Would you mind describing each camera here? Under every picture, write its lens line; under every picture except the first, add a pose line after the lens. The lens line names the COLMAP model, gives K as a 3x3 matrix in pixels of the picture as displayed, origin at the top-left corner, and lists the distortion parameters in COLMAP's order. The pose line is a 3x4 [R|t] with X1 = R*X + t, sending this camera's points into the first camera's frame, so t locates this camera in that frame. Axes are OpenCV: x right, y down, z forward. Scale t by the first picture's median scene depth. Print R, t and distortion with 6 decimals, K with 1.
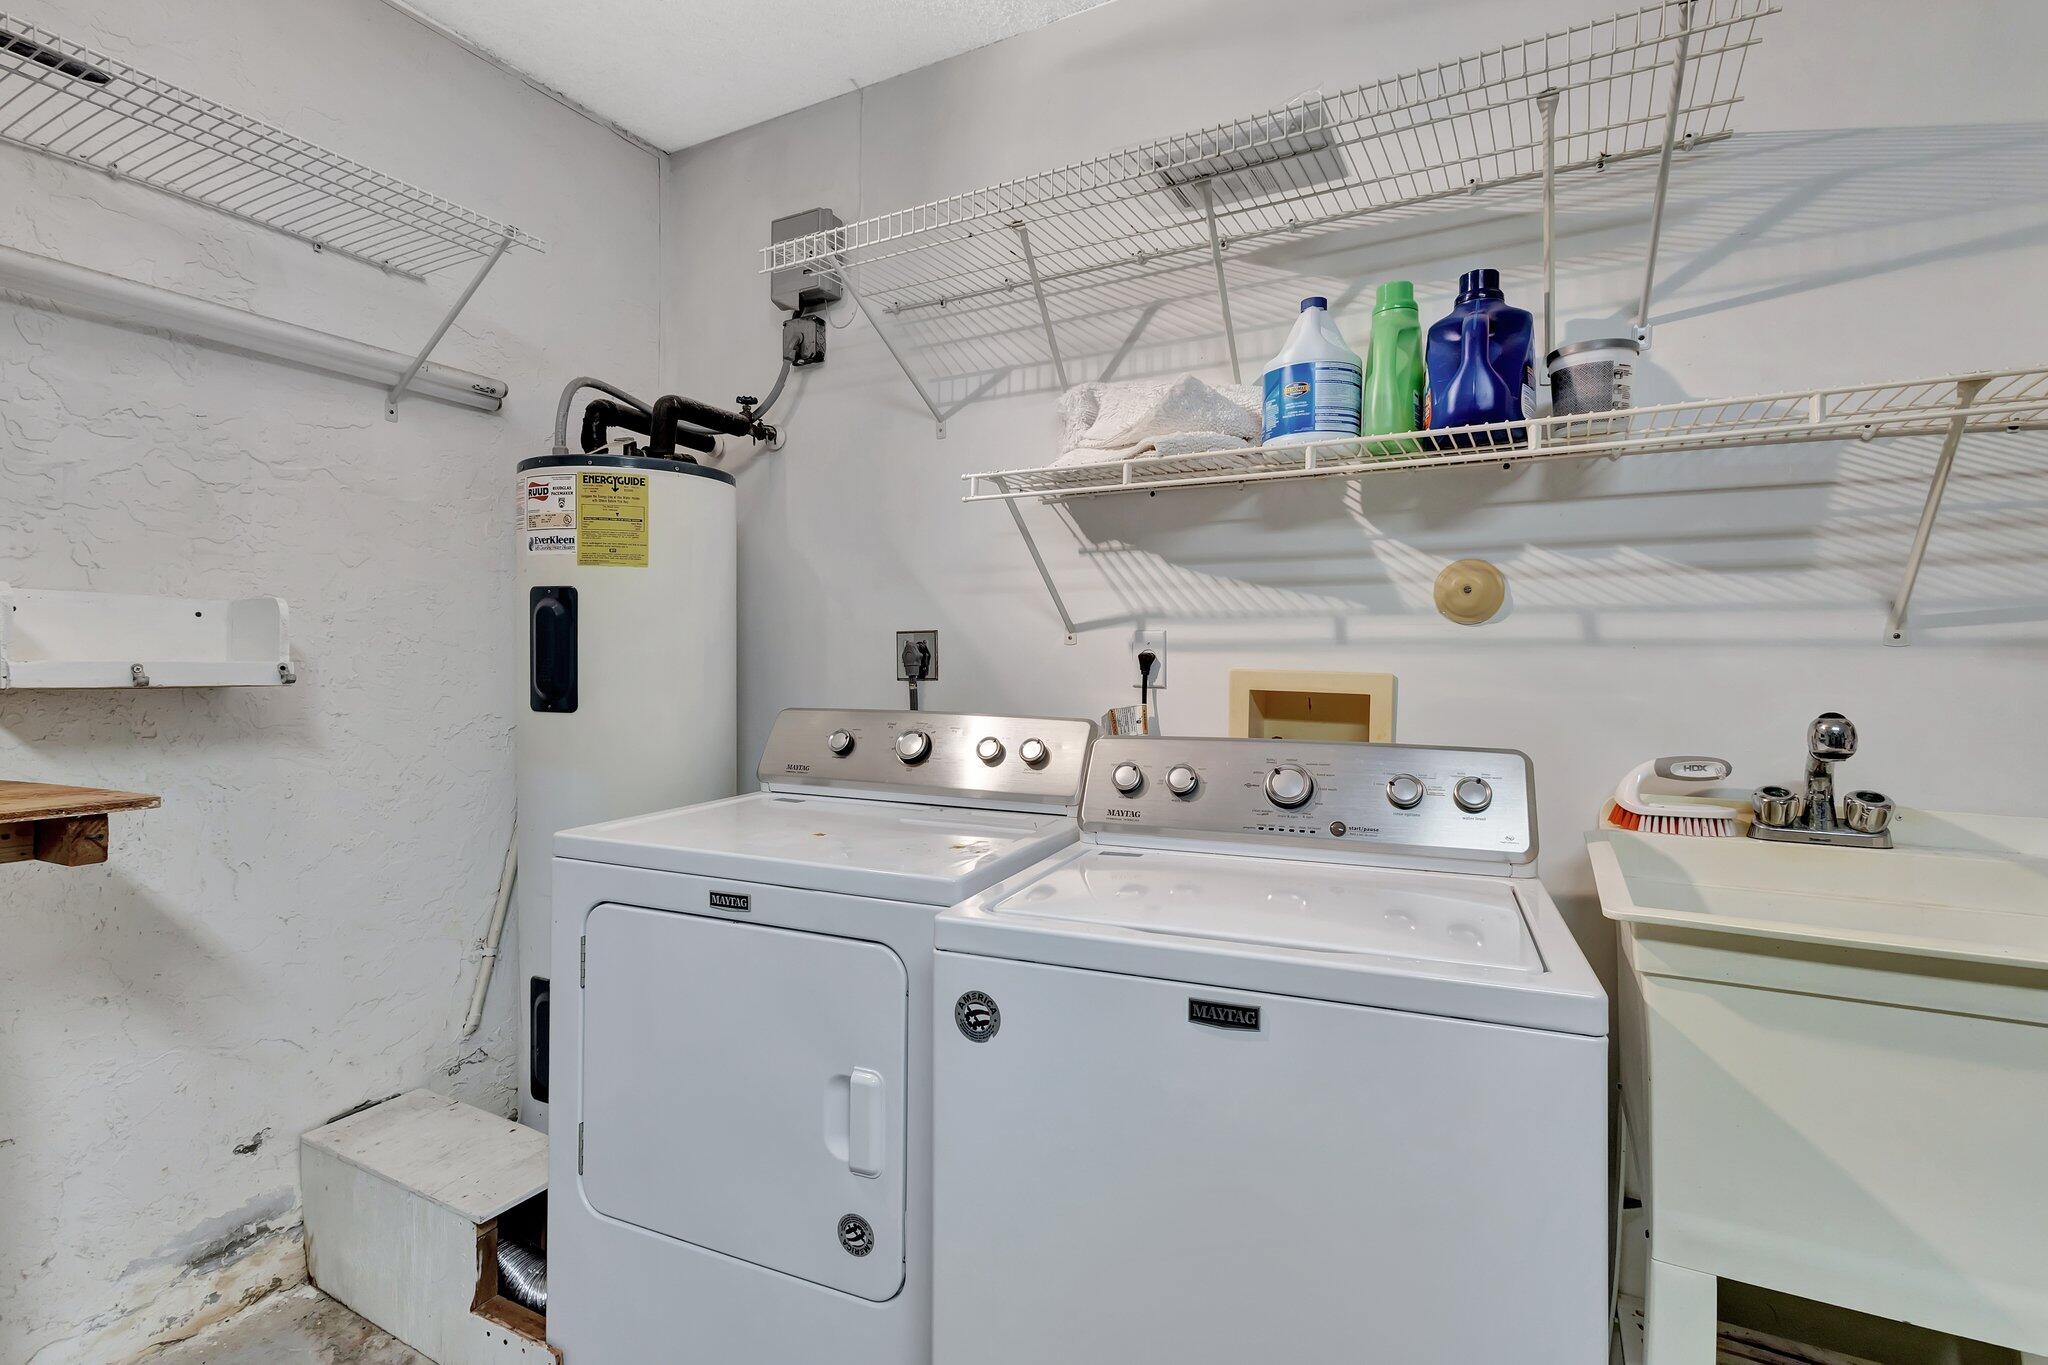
lens RADIAL K [[985.6, 0, 1021.4], [0, 985.6, 659.8], [0, 0, 1]] dist [0.000769, 0.000282]
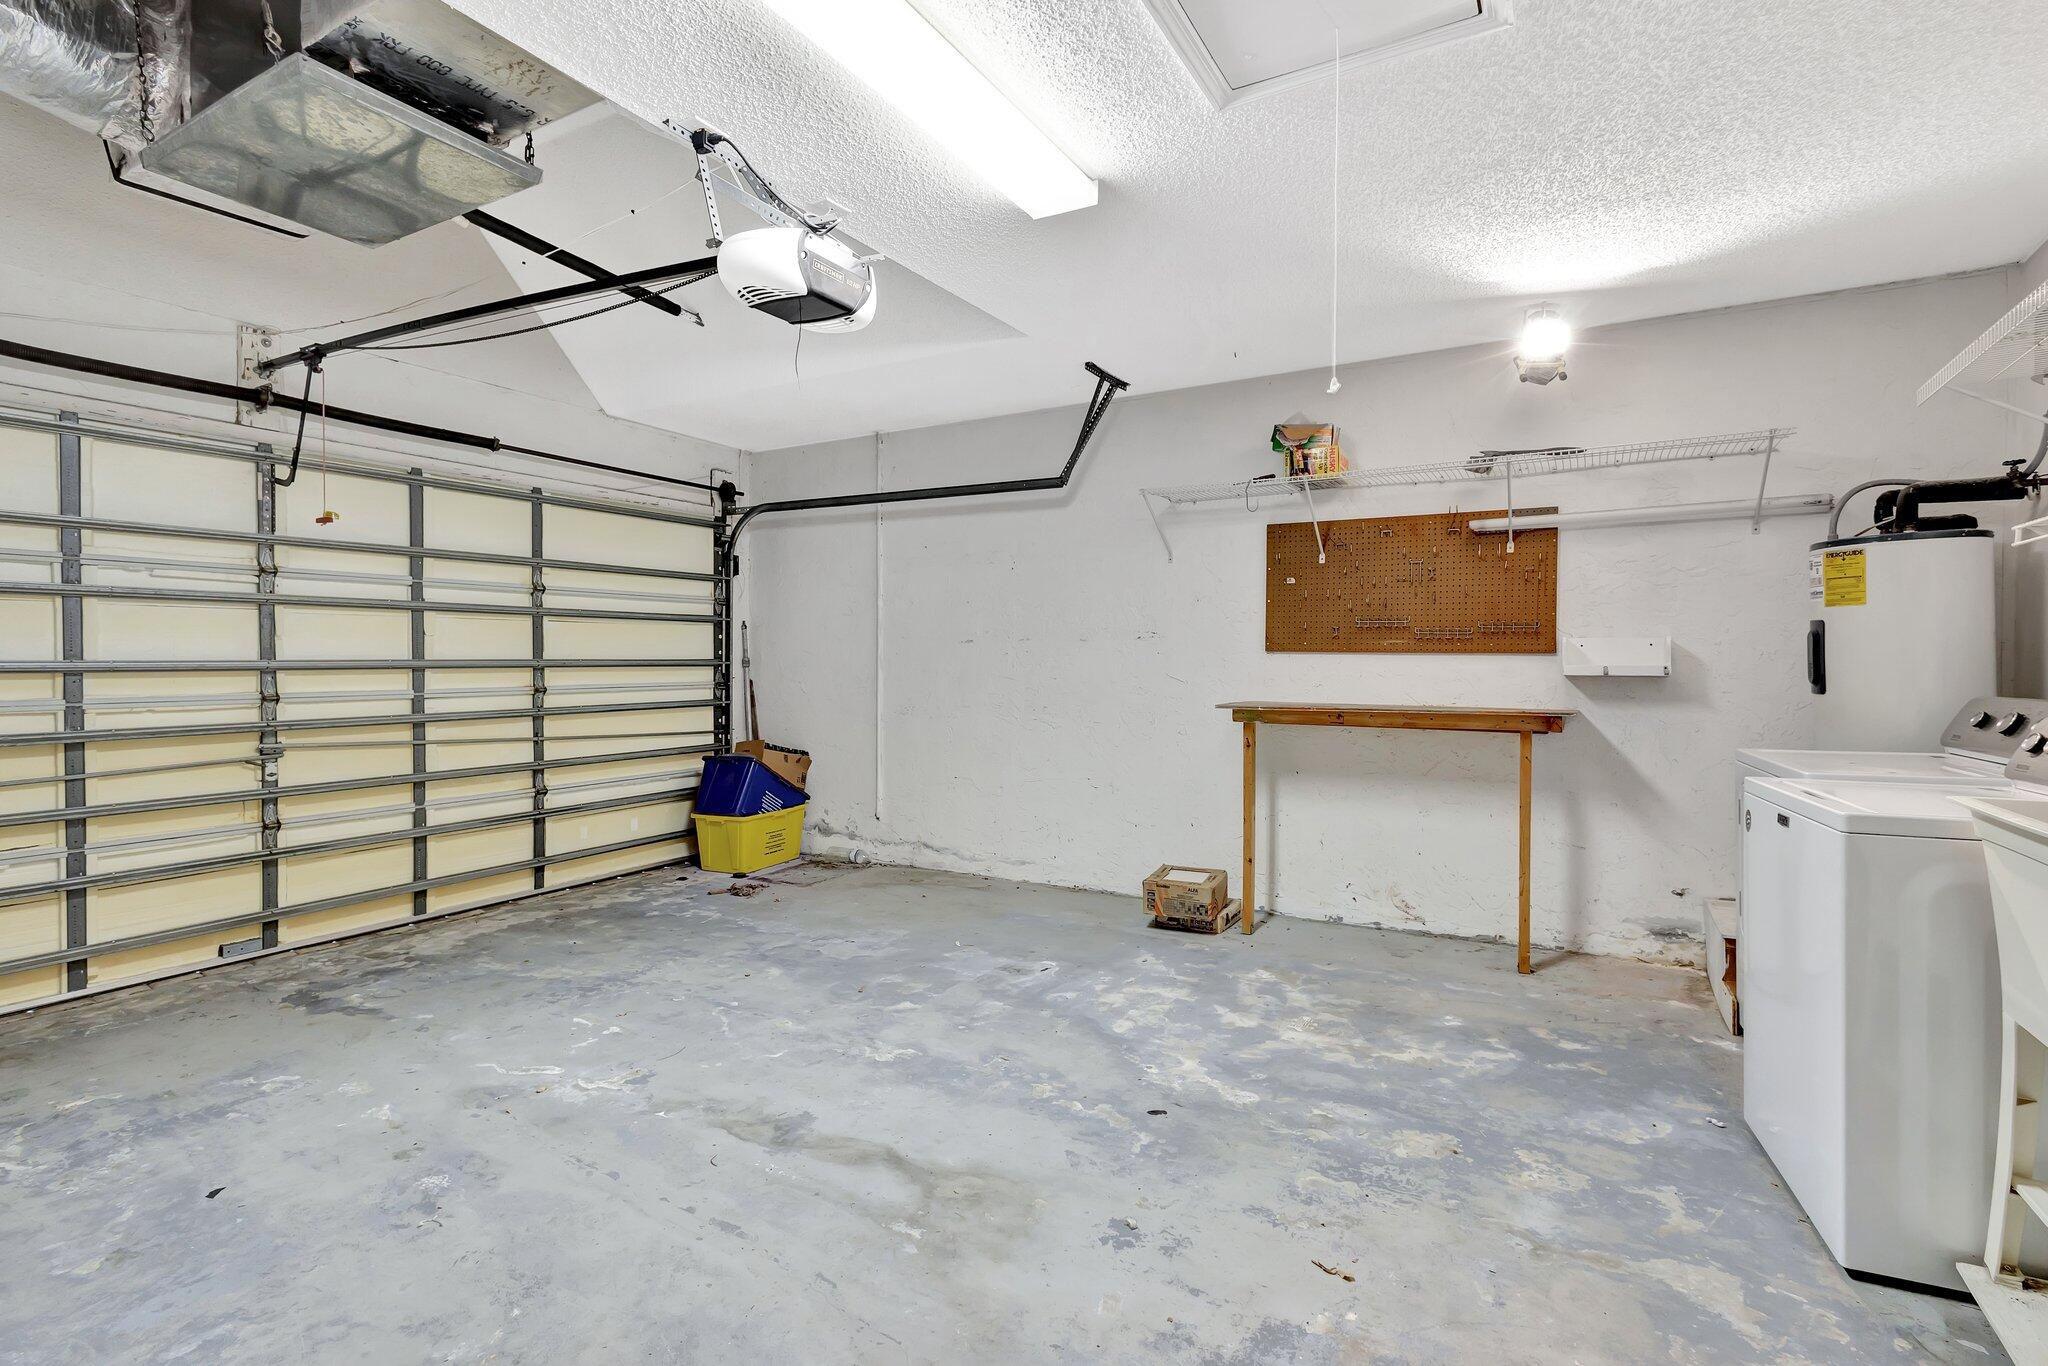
lens RADIAL K [[943.2, 0, 1024.0], [0, 943.2, 683.0], [0, 0, 1]] dist [0.000786, 0.000181]
pose [[-0.031995, 0.011395, -0.999423, 1.219903], [0.006132, 0.999918, 0.011204, 0.008060], [0.999469, -0.005770, -0.032062, -0.326148]]
